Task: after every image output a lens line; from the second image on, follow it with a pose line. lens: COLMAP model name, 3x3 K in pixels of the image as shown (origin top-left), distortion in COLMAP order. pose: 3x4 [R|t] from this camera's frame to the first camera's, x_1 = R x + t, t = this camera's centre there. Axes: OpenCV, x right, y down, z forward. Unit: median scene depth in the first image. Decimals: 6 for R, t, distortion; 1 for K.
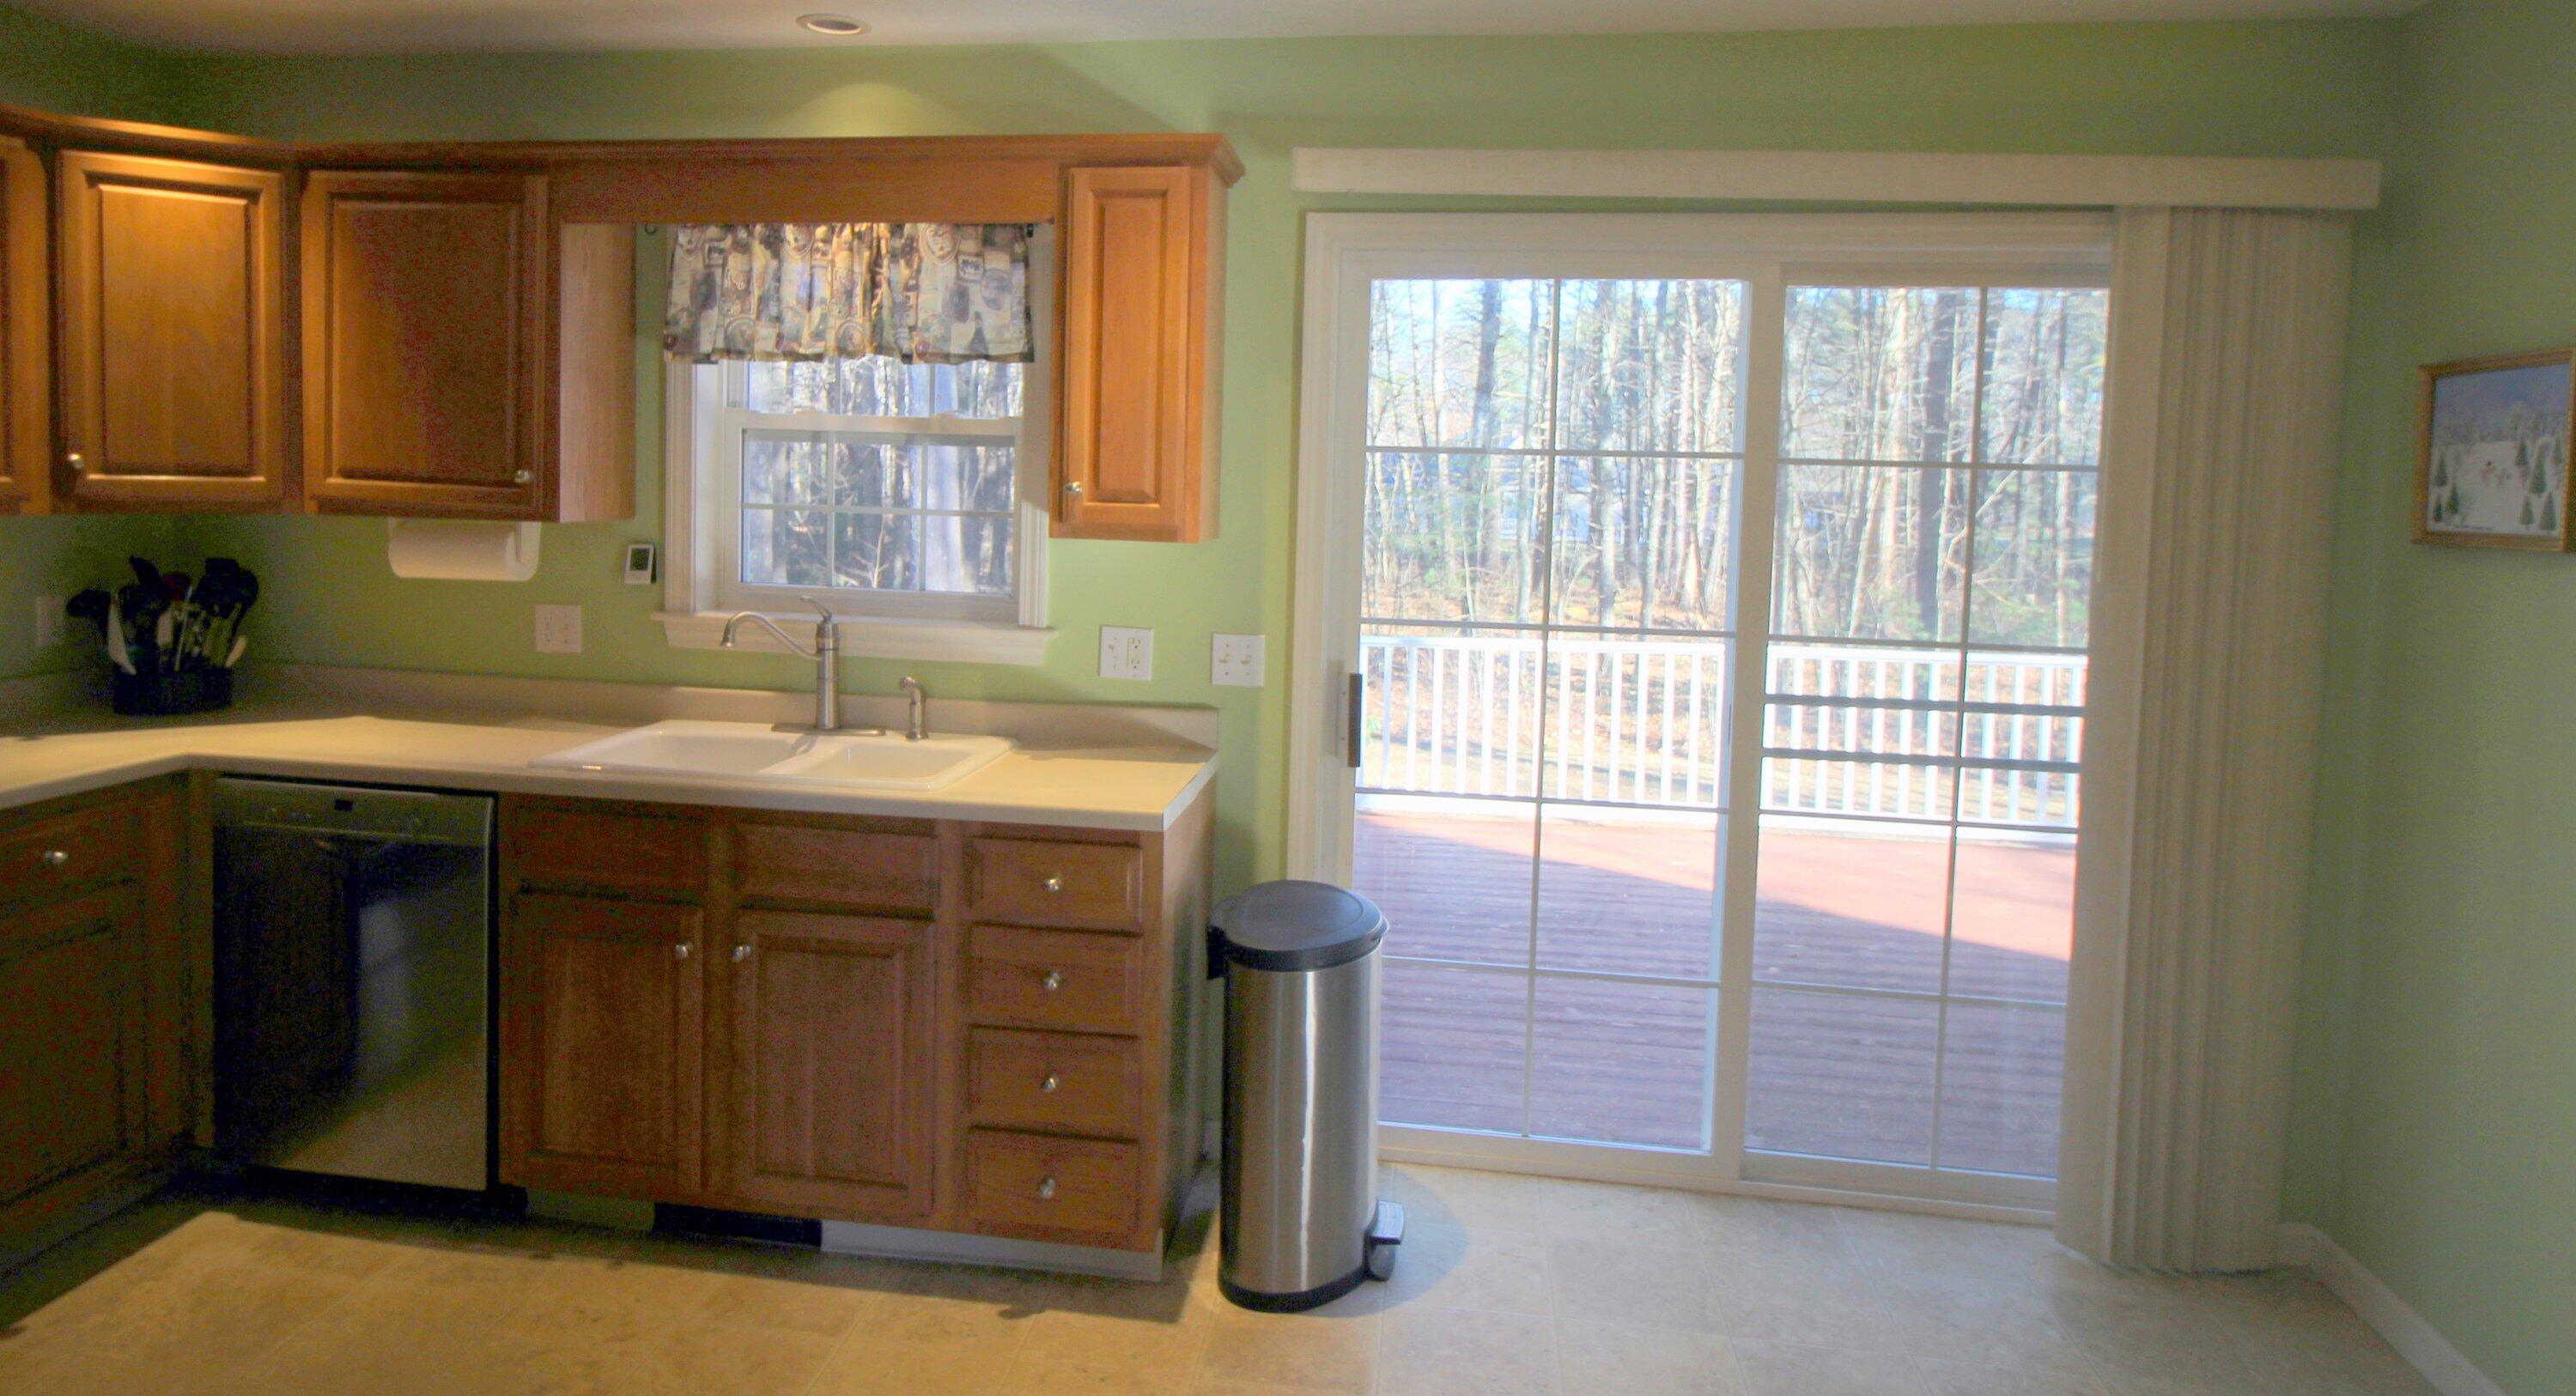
lens RADIAL K [[1504.4, 0, 1235.3], [0, 1504.4, 558.8], [0, 0, 1]] dist [-0.003977, -0.001640]
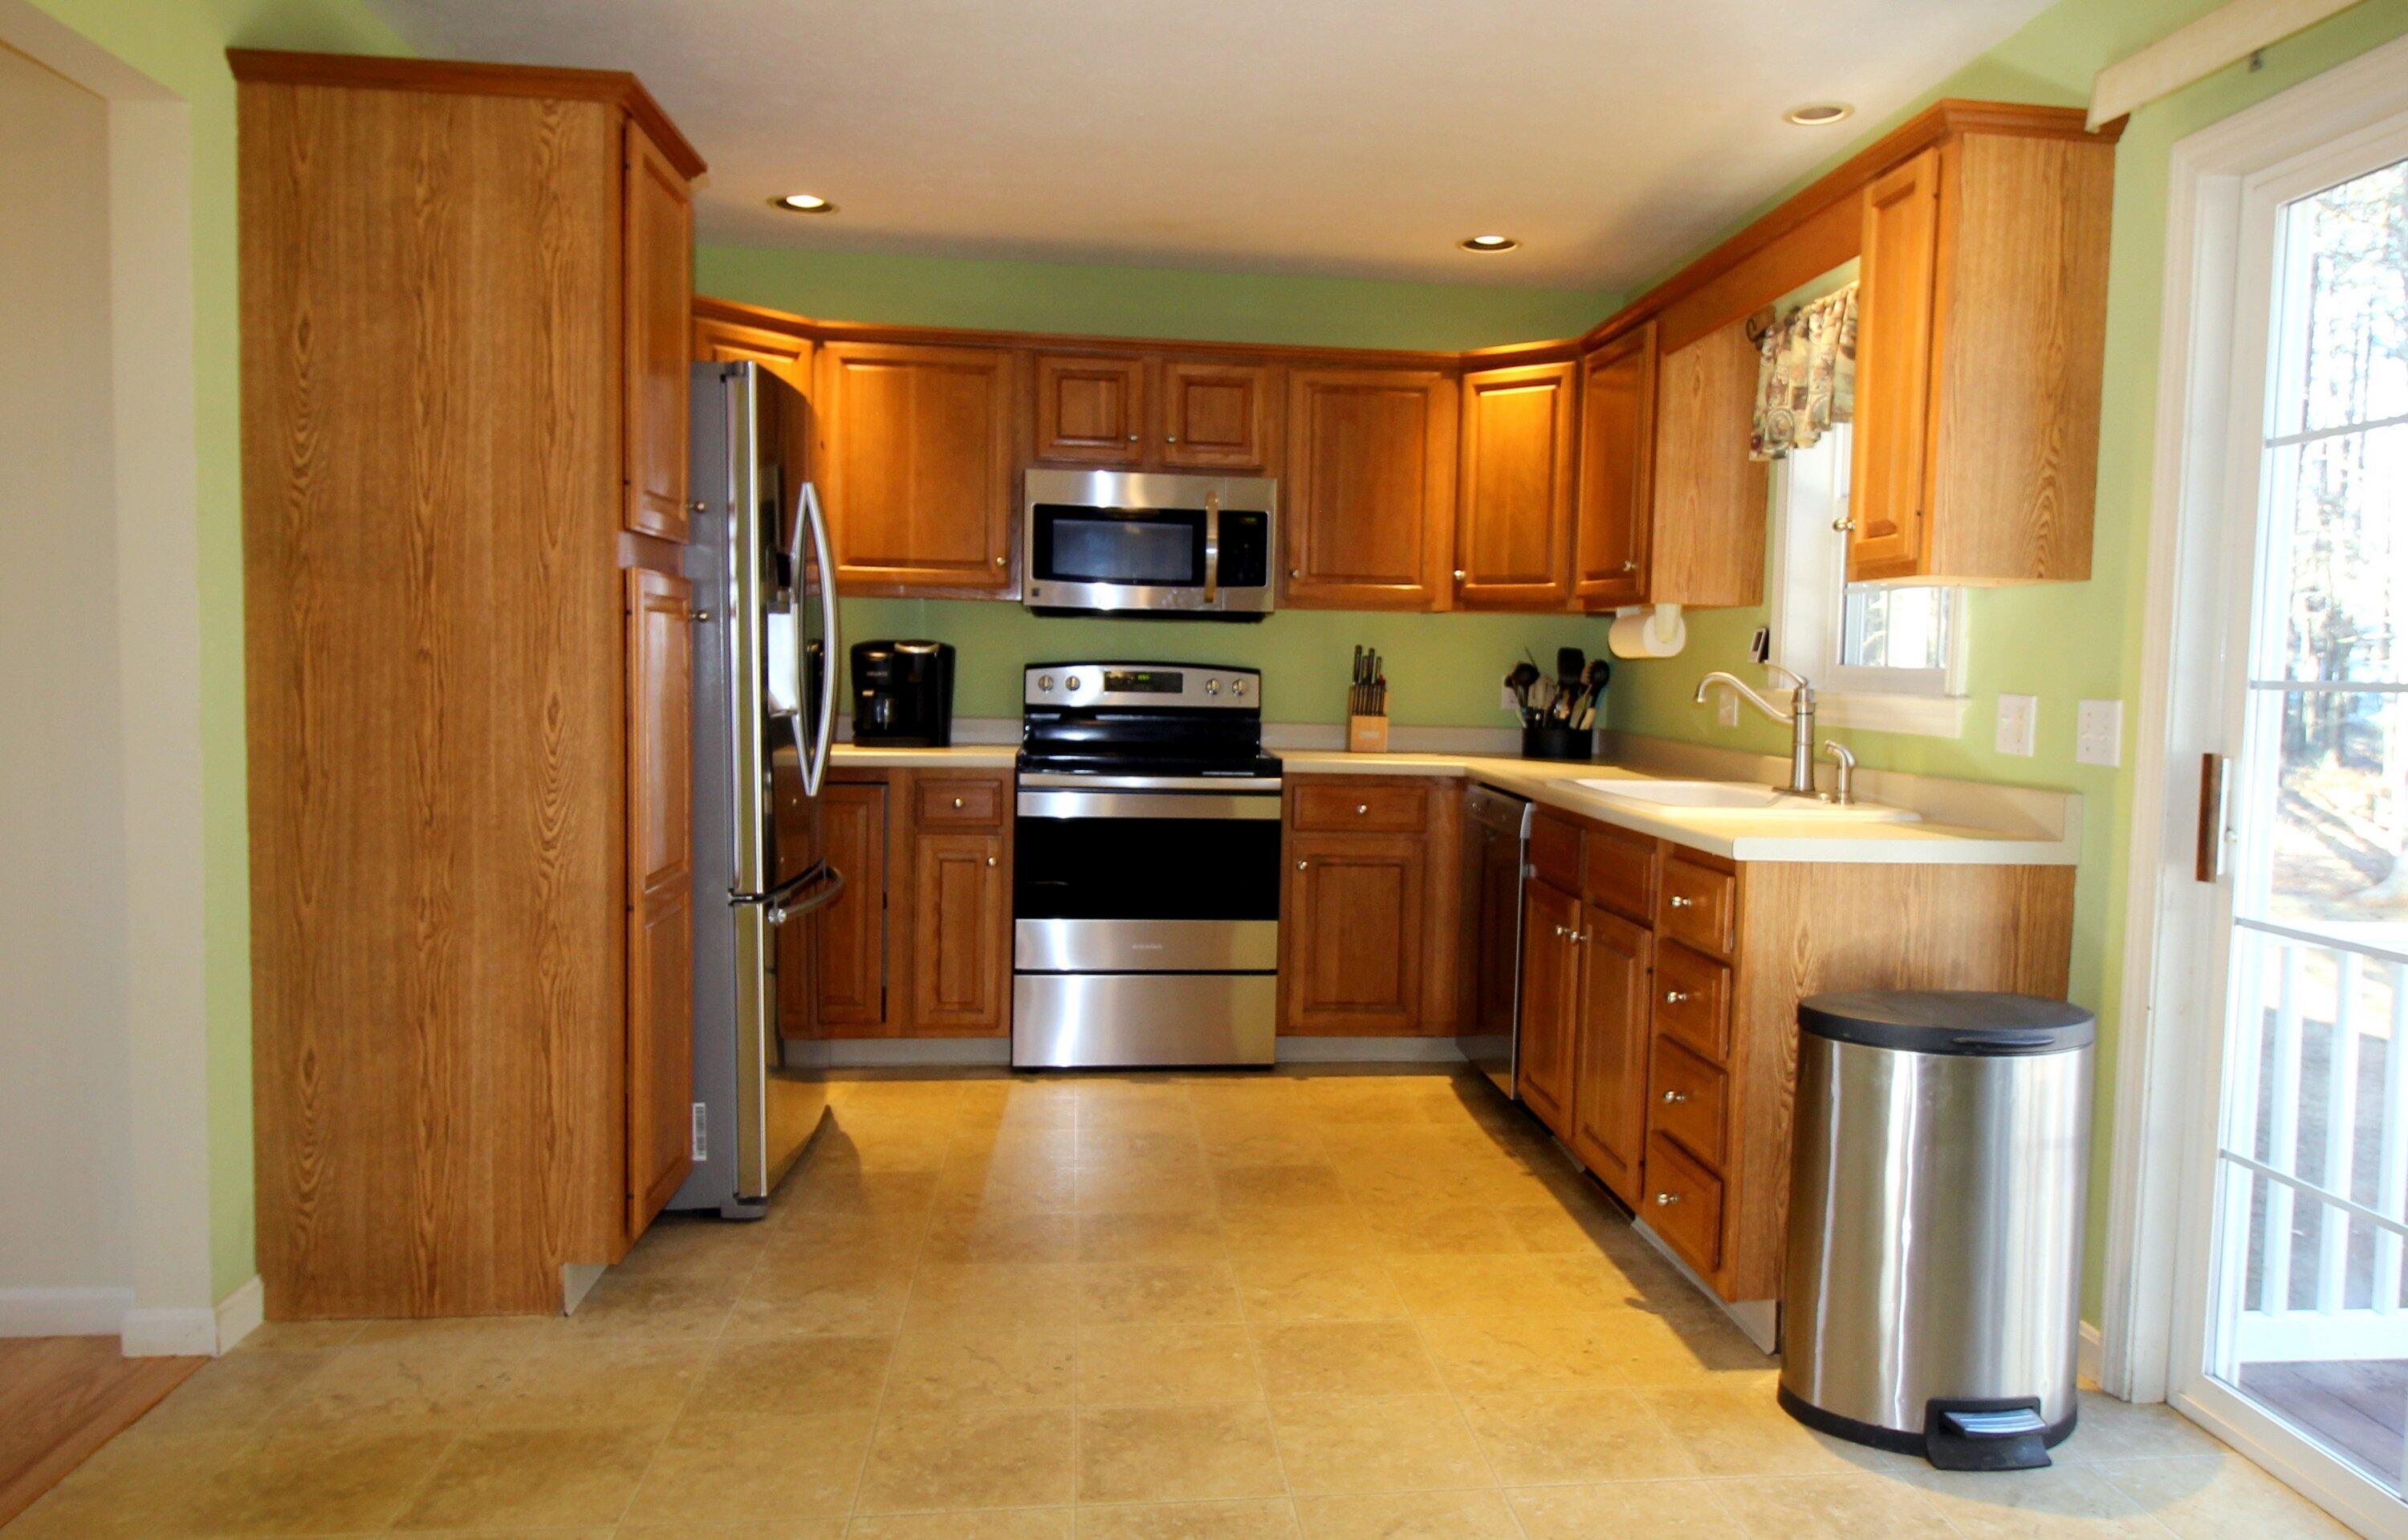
lens RADIAL K [[1607.4, 0, 1284.5], [0, 1607.4, 767.3], [0, 0, 1]] dist [-0.004490, -0.010061]
pose [[0.275607, 0.042038, -0.960351, 0.760889], [-0.073592, 0.997034, 0.022524, 0.106450], [0.958449, 0.064467, 0.277883, 0.379041]]
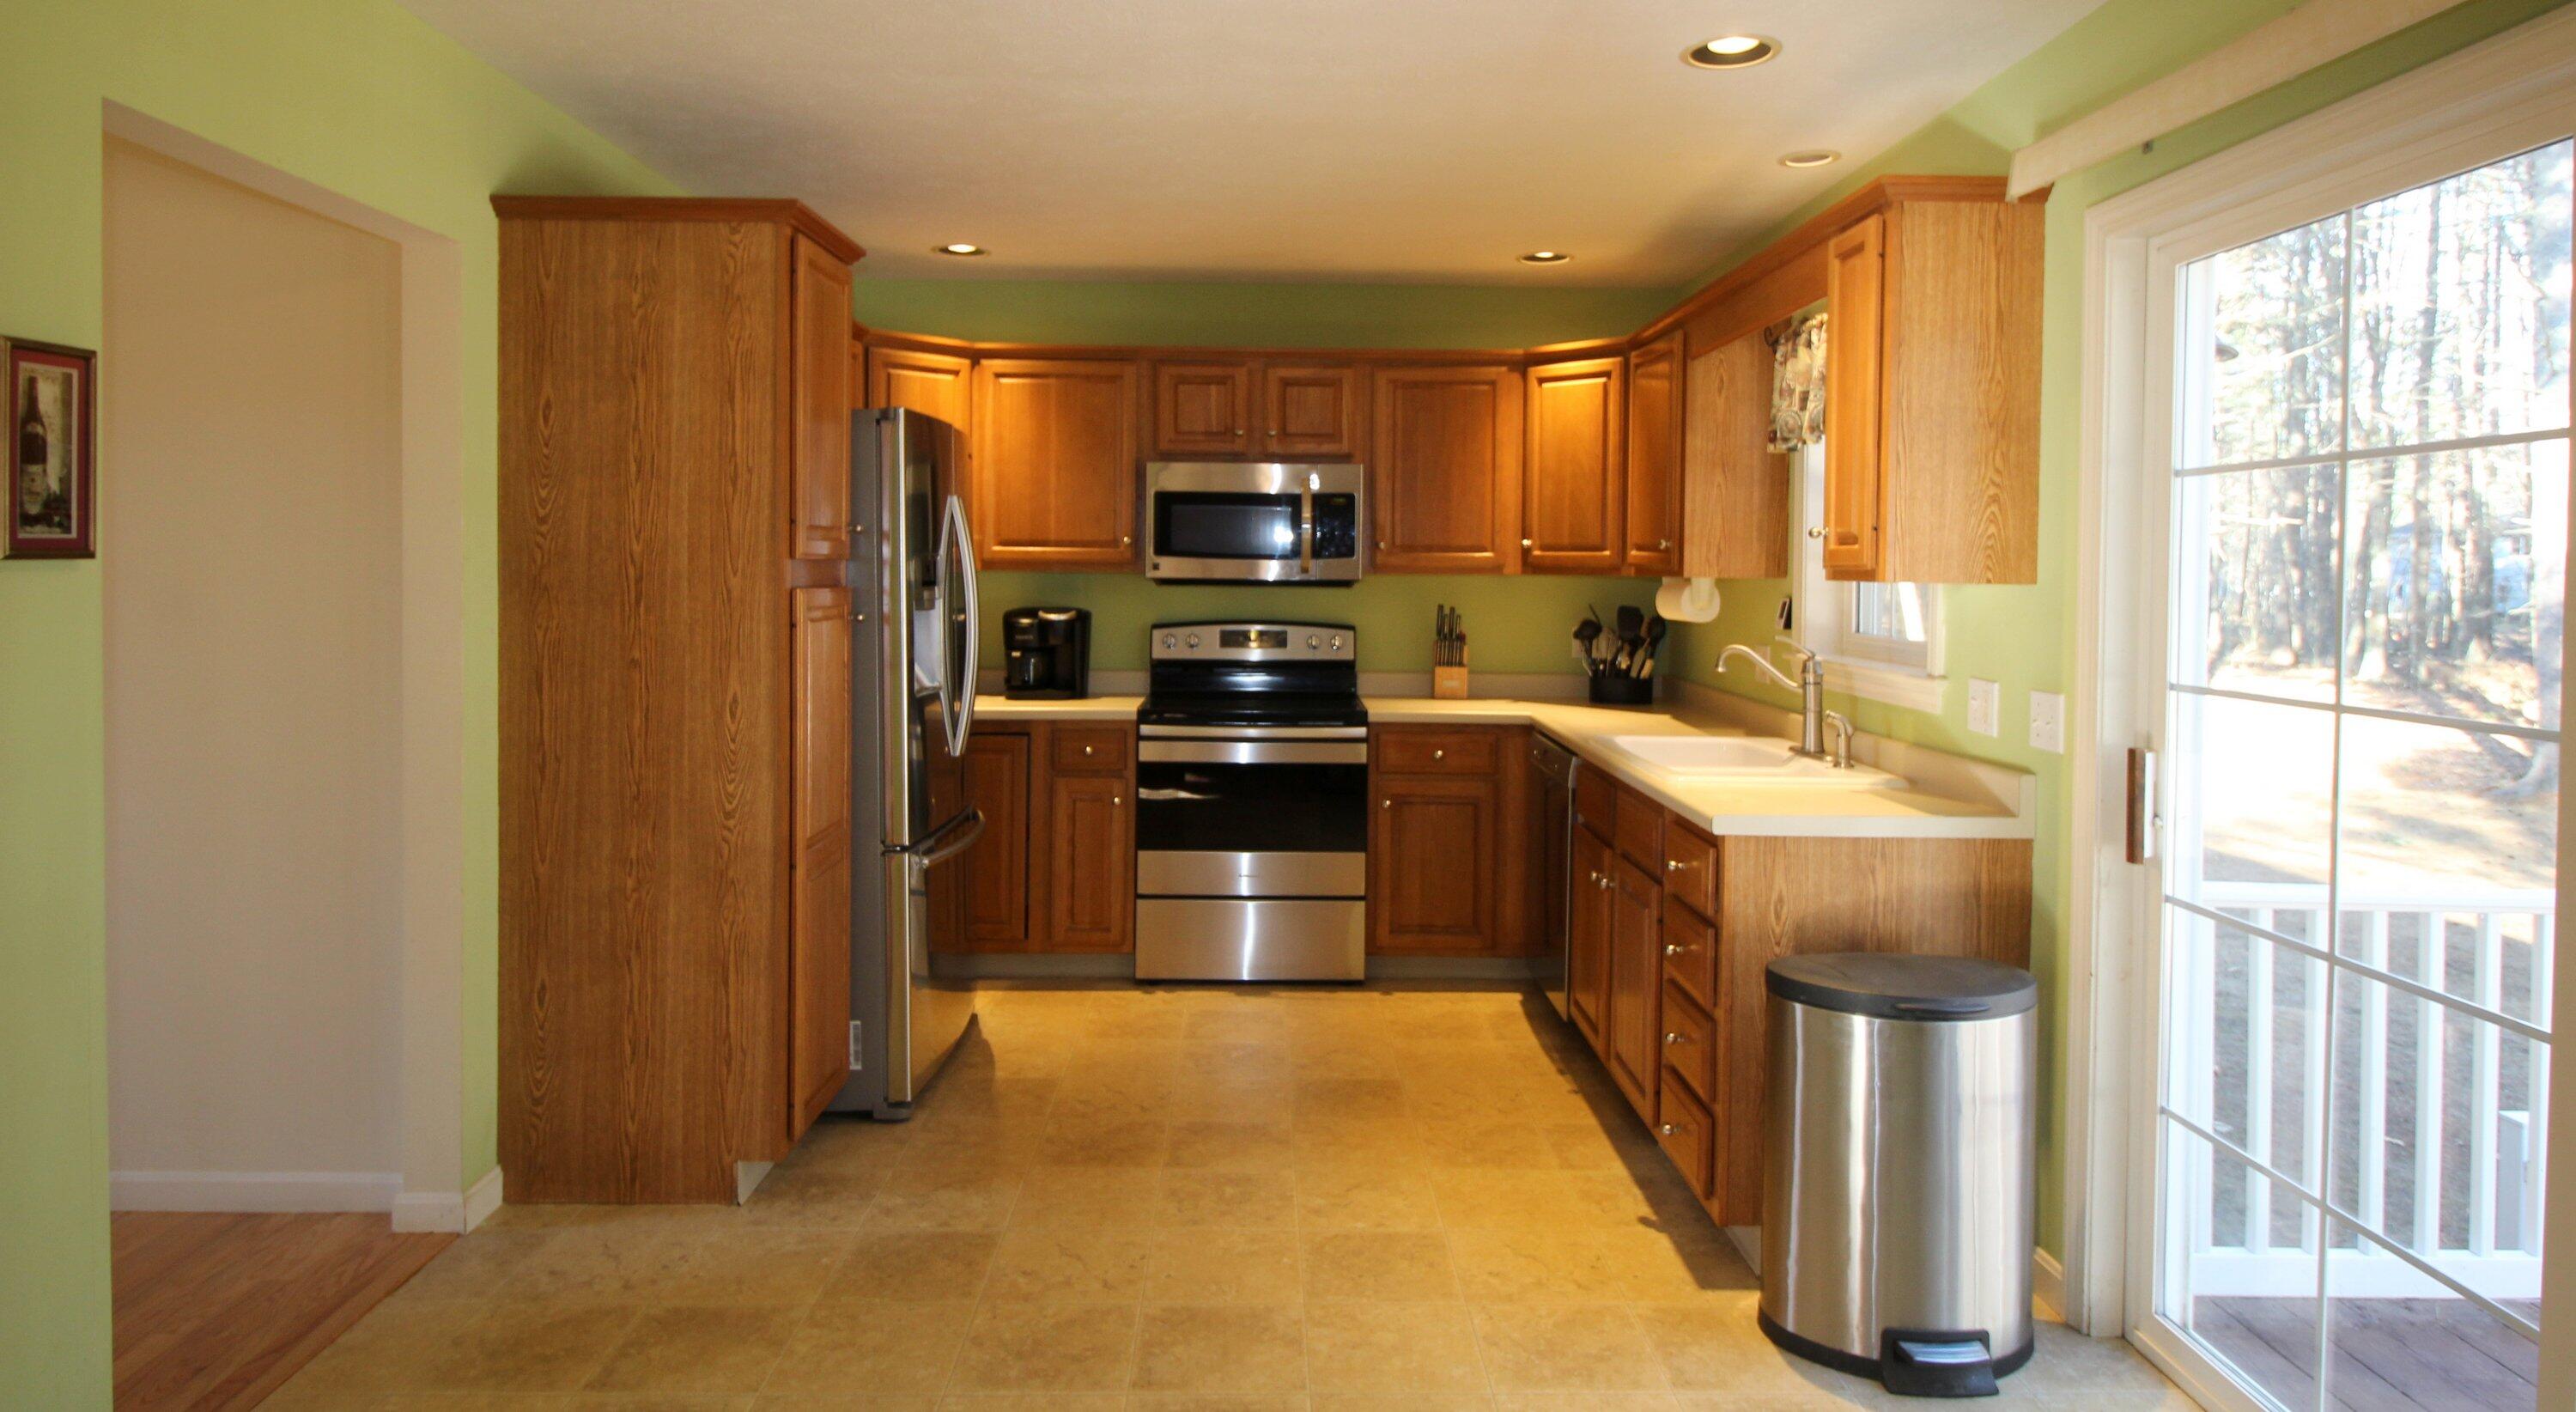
lens RADIAL K [[1470.0, 0, 1284.1], [0, 1470.0, 585.2], [0, 0, 1]] dist [0.002283, -0.011346]
pose [[0.169204, -0.010129, -0.985529, 0.855261], [-0.063583, 0.997752, -0.021171, 0.036640], [0.983528, 0.066245, 0.168180, 0.434017]]
